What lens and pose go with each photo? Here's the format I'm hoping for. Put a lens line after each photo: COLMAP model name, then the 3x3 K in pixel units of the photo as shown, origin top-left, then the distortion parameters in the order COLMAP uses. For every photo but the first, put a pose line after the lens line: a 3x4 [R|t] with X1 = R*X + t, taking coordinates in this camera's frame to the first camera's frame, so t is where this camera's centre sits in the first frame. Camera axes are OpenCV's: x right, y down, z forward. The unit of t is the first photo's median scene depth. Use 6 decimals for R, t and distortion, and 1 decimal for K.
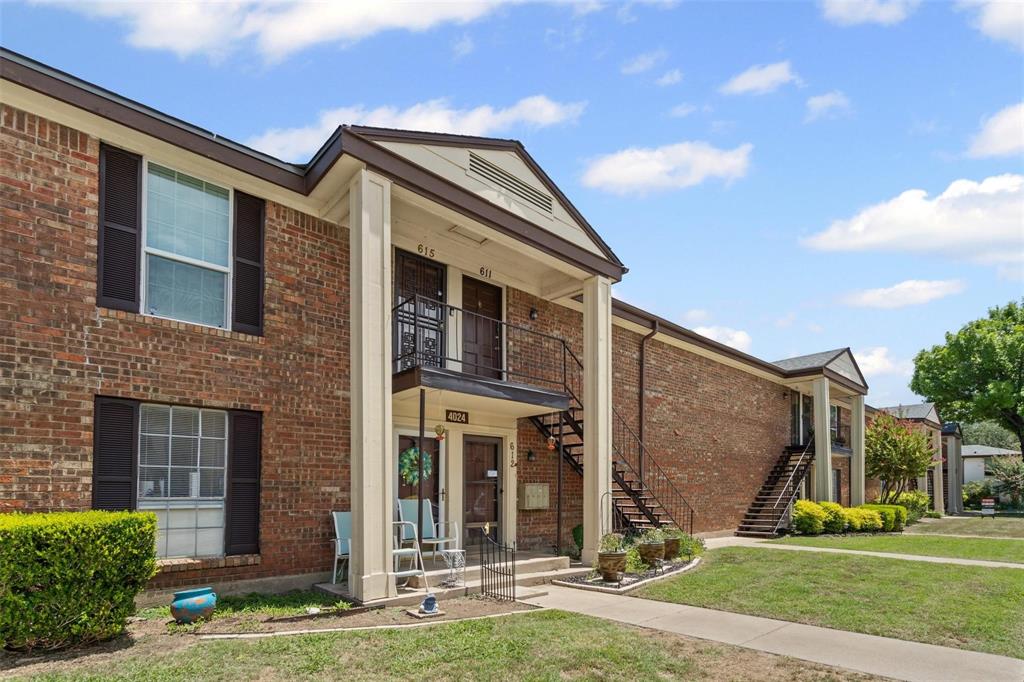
lens RADIAL K [[494.3, 0, 508.8], [0, 494.3, 353.6], [0, 0, 1]] dist [-0.001286, 0.000042]
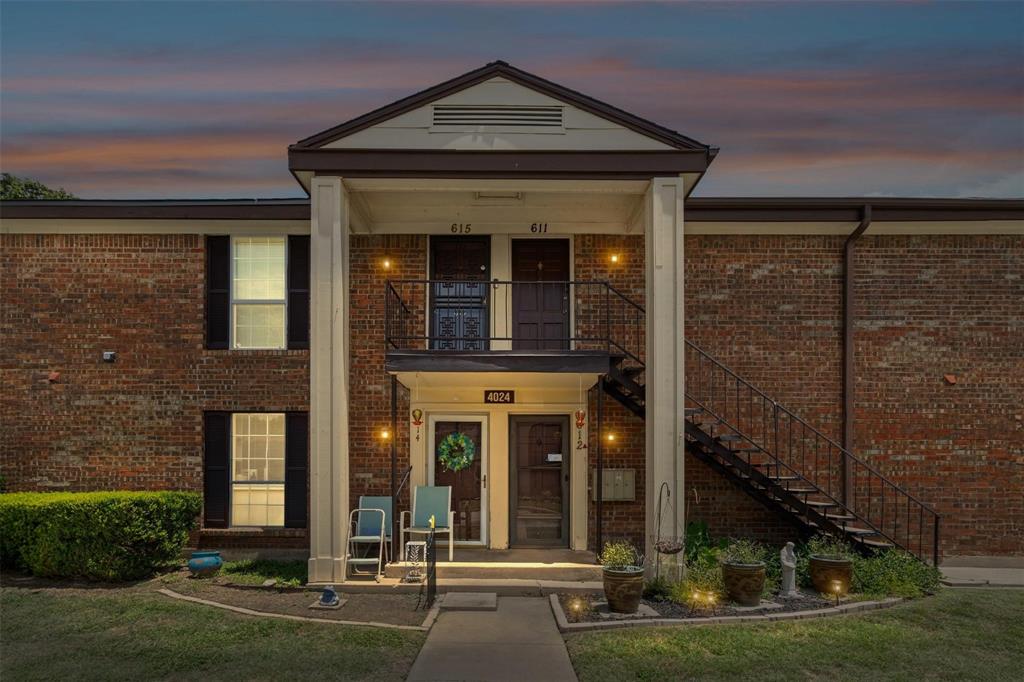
lens RADIAL K [[466.3, 0, 512.1], [0, 466.3, 369.8], [0, 0, 1]] dist [-0.000591, 0.000256]
pose [[0.736145, -0.139503, -0.662291, 0.626470], [0.178581, 0.983886, -0.008748, 0.116553], [0.652840, -0.111833, 0.749196, 0.487035]]
